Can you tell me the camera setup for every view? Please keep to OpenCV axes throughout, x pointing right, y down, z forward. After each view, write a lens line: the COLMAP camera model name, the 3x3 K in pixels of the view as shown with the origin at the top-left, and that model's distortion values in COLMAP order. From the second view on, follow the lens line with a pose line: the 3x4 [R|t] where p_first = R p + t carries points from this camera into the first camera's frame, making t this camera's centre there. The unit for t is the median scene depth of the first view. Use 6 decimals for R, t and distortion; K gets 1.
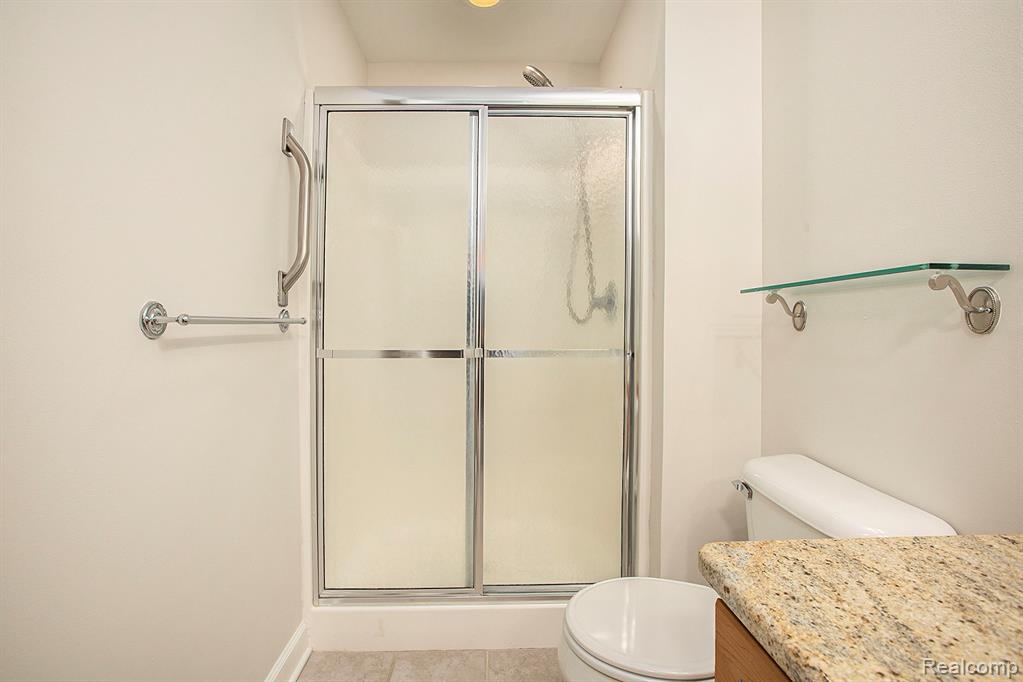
lens RADIAL K [[507.6, 0, 516.0], [0, 507.6, 329.9], [0, 0, 1]] dist [-0.013338, 0.000085]
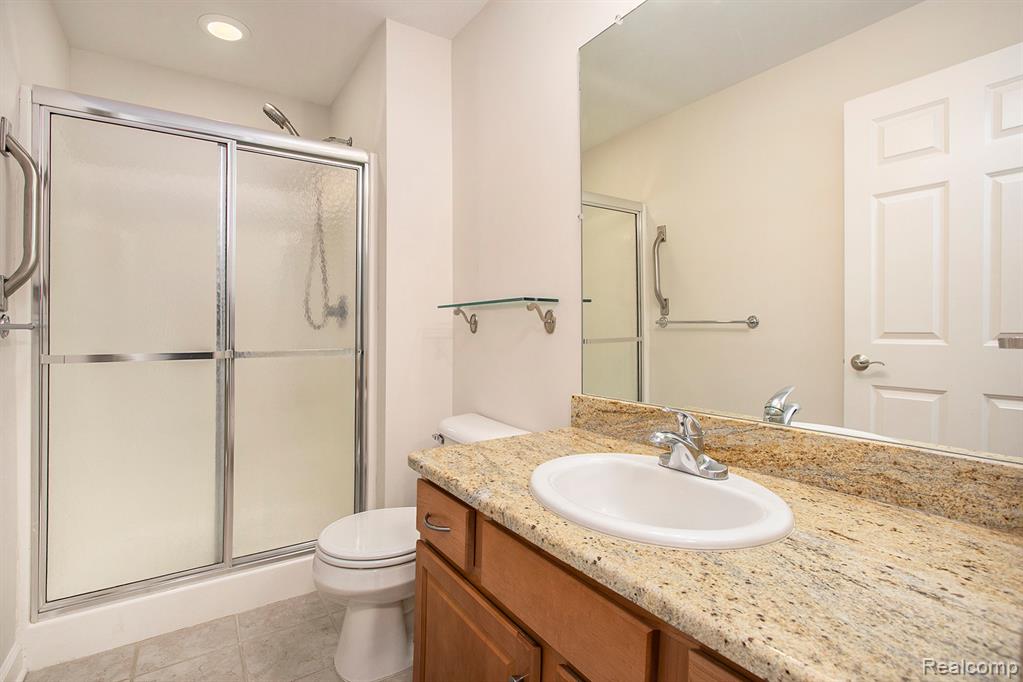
lens RADIAL K [[498.5, 0, 500.6], [0, 498.5, 328.3], [0, 0, 1]] dist [-0.000670, -0.012952]
pose [[0.871524, -0.000361, 0.490354, -0.087631], [0.006258, 0.999926, -0.010387, 0.001924], [-0.490314, 0.012121, 0.871462, -0.286335]]
